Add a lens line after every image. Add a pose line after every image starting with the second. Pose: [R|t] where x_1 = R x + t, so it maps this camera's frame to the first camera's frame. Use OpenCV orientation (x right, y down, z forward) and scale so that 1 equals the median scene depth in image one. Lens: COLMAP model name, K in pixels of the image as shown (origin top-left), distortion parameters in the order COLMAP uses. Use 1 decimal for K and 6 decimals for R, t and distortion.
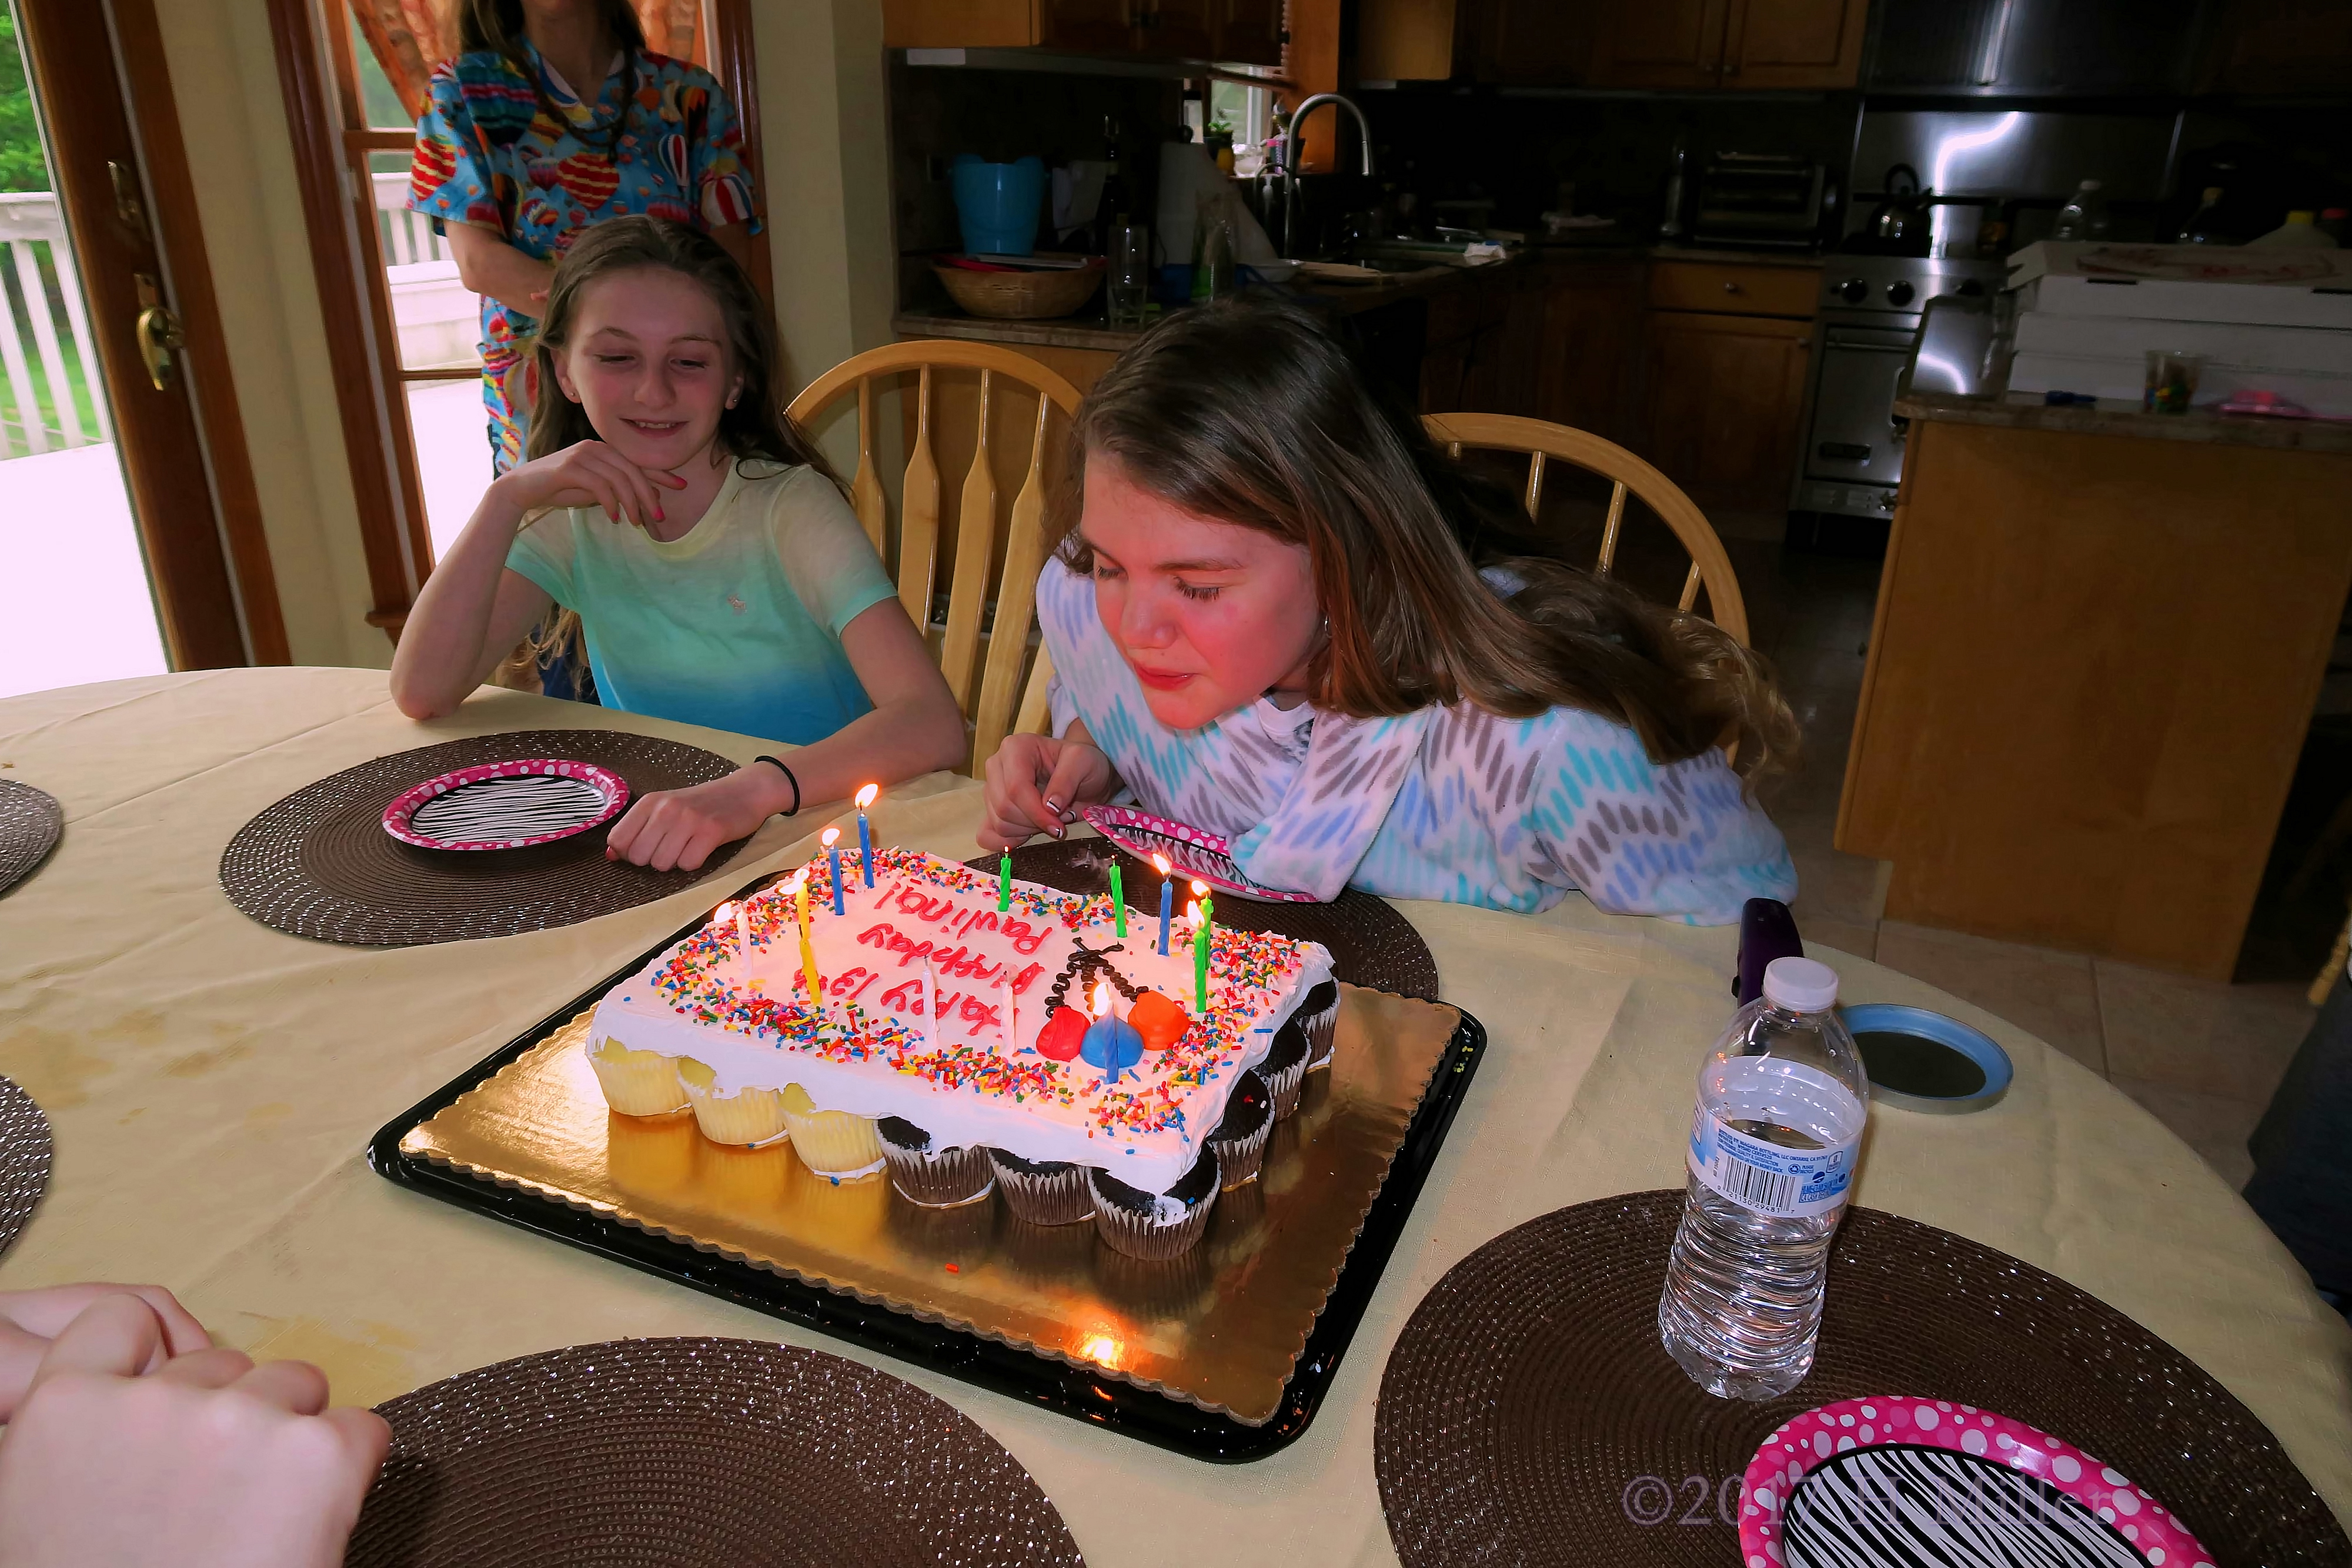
lens RADIAL K [[1613.2, 0, 1163.8], [0, 1613.2, 805.6], [0, 0, 1]] dist [-0.042558, 0.018572]
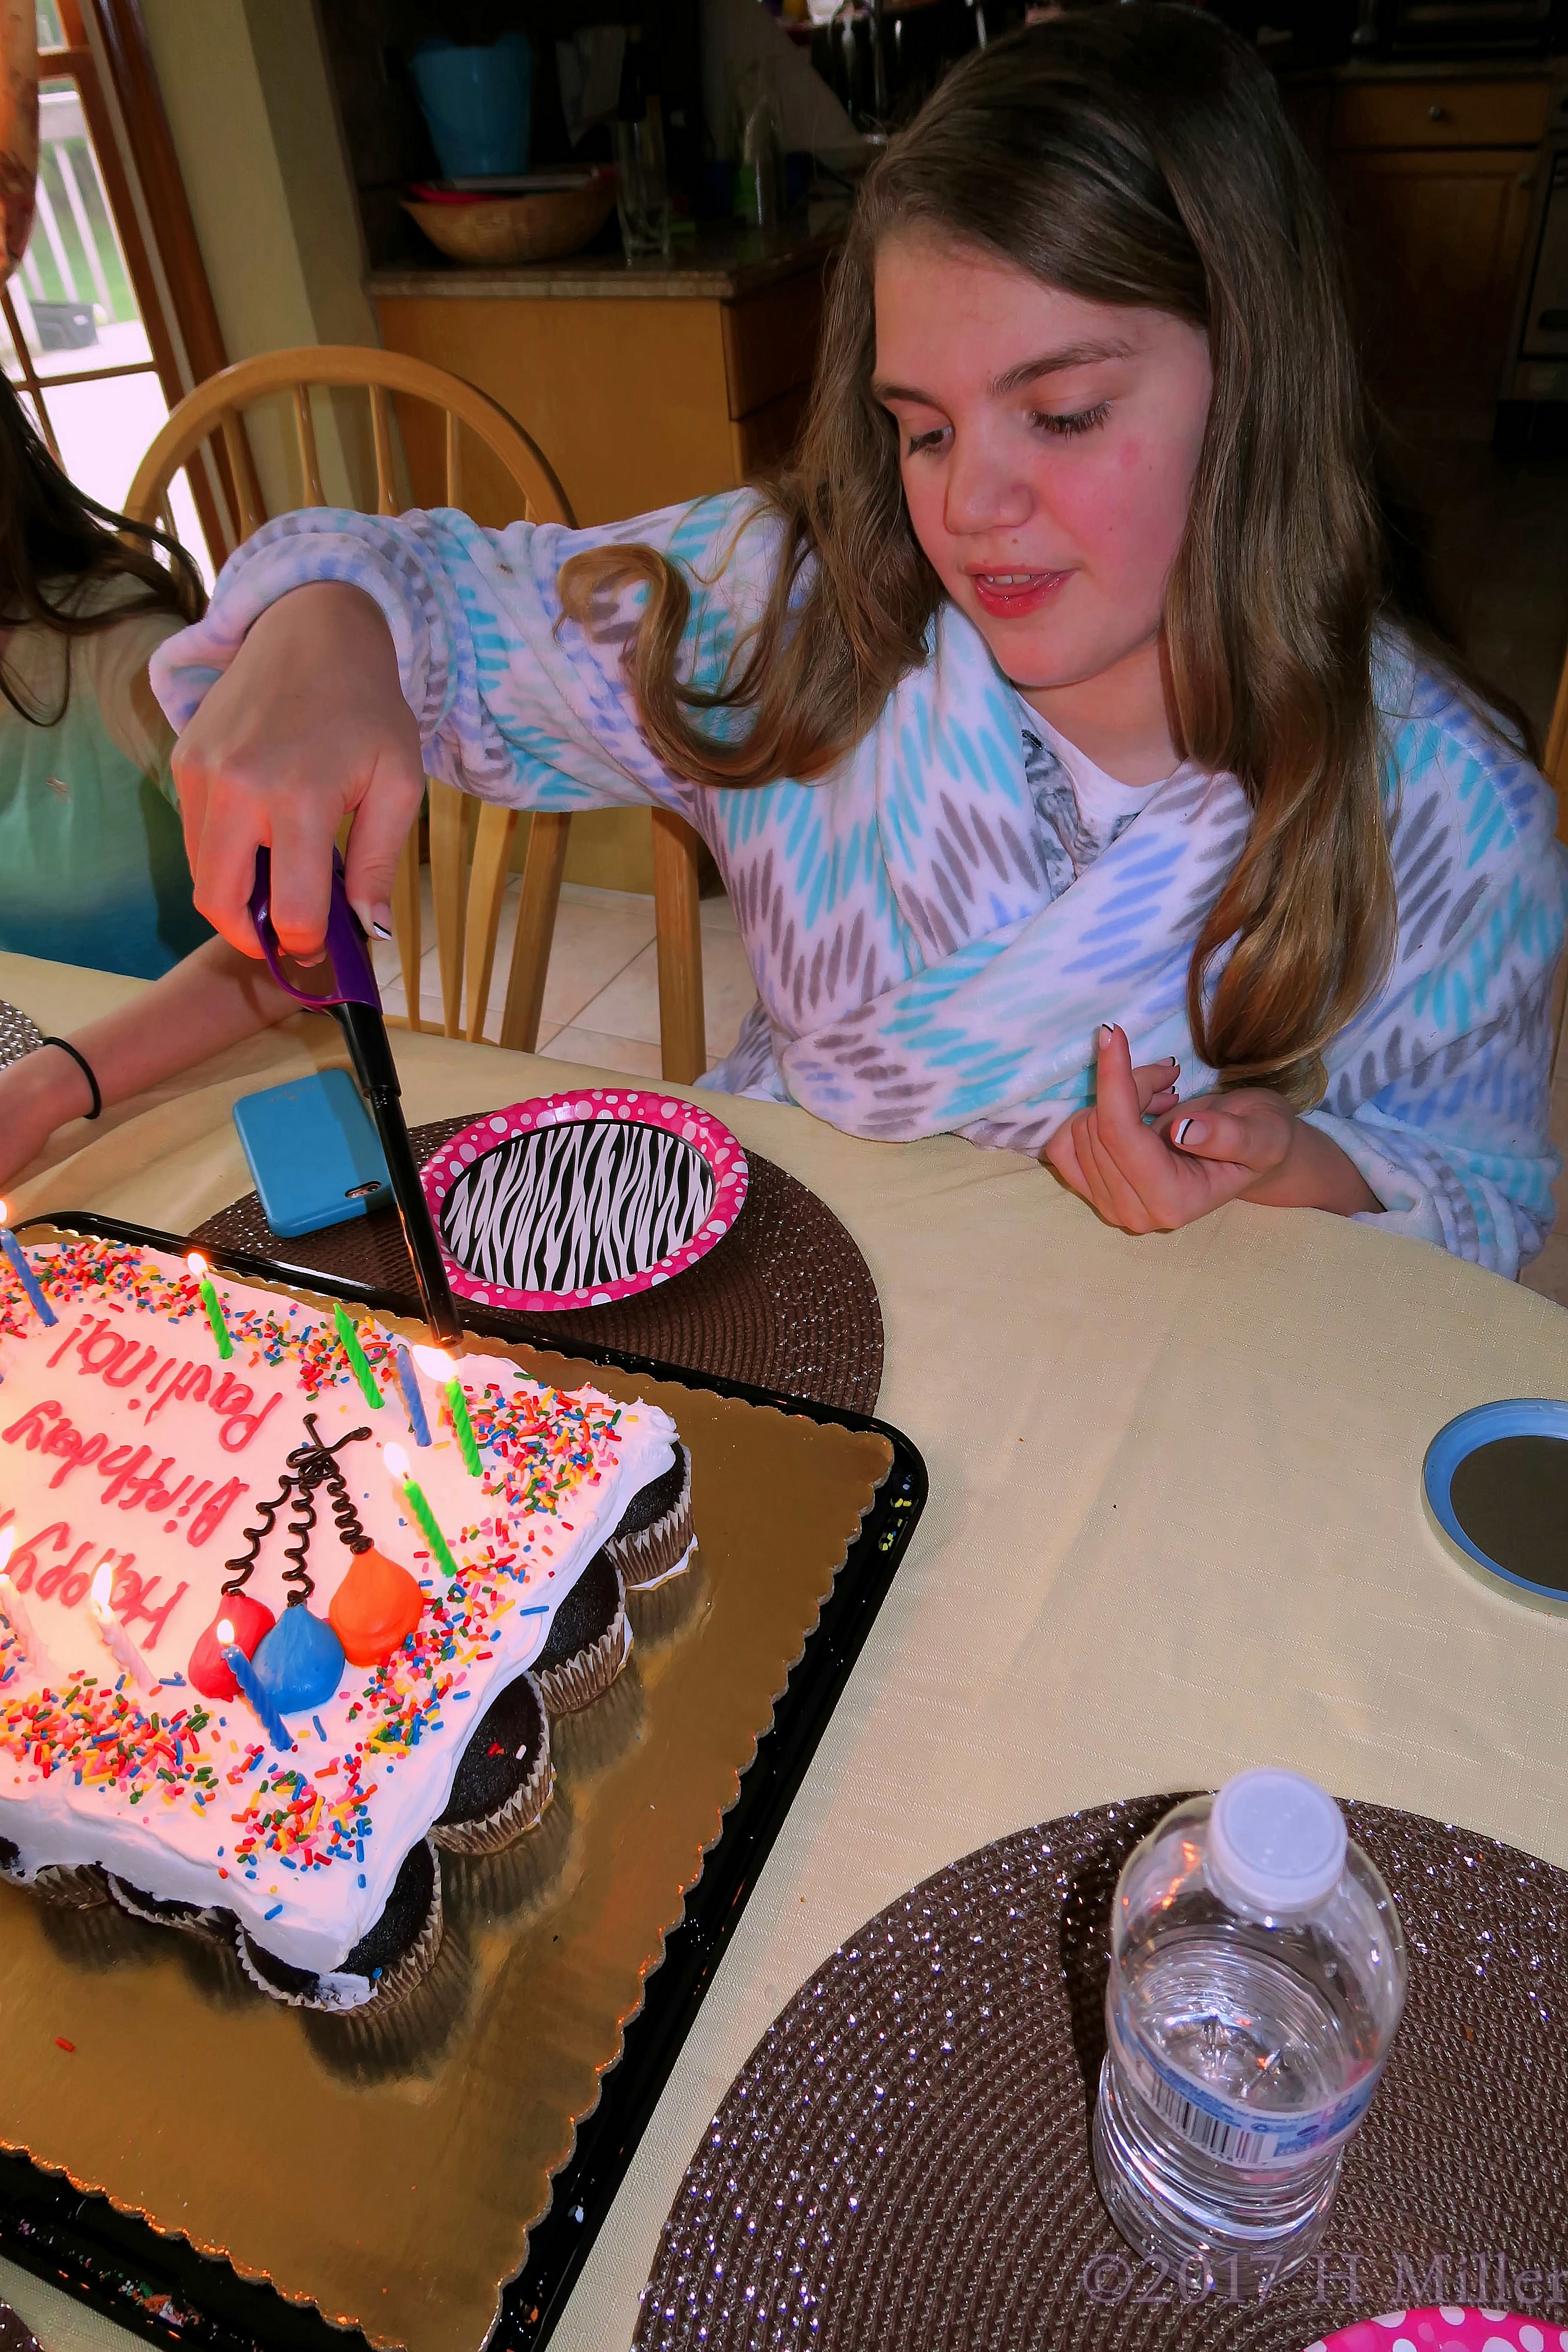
lens RADIAL K [[1613.2, 0, 795.8], [0, 1613.2, 1176.7], [0, 0, 1]] dist [-0.042558, 0.018572]
pose [[0.996187, -0.070832, -0.050935, 0.194159], [0.081541, 0.963536, 0.254852, -0.173414], [0.031026, -0.258034, 0.965638, 0.370941]]
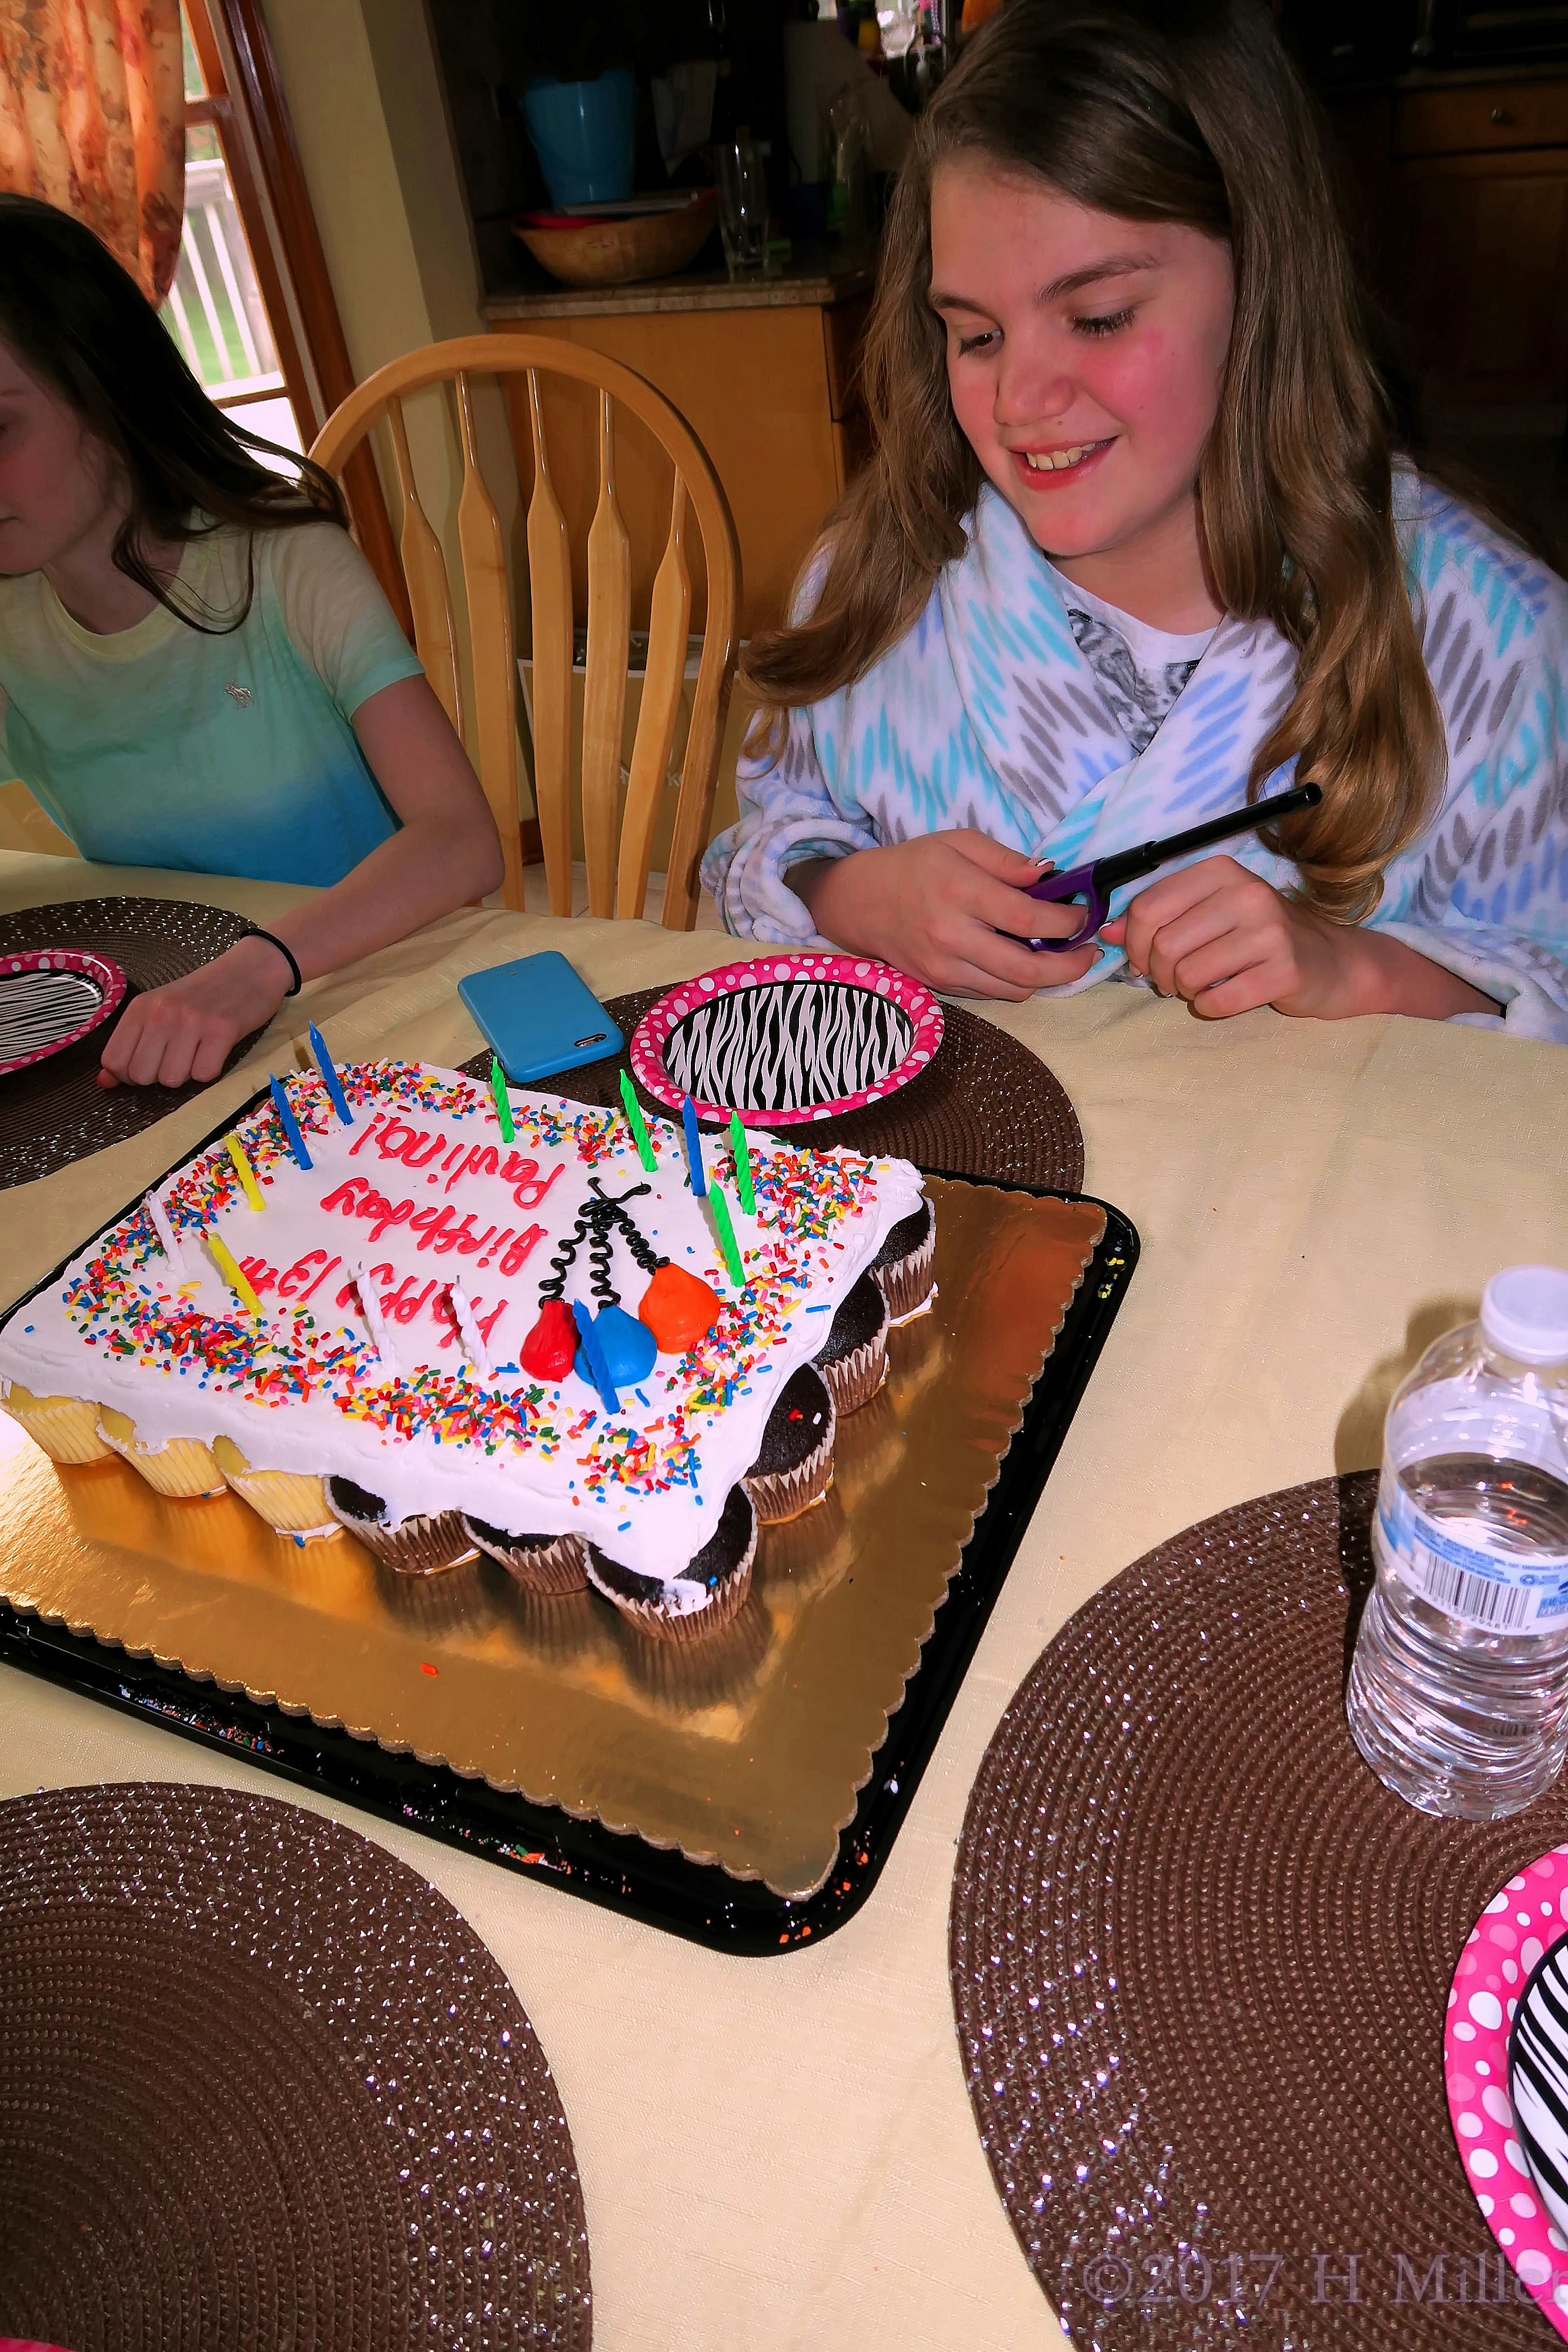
lens RADIAL K [[1613.2, 0, 784.6], [0, 1613.2, 1195.1], [0, 0, 1]] dist [-0.042558, 0.018572]
pose [[0.991152, -0.089268, -0.098226, 0.112874], [0.110151, 0.966100, 0.233488, -0.081288], [0.074053, -0.242242, 0.967386, 0.252741]]
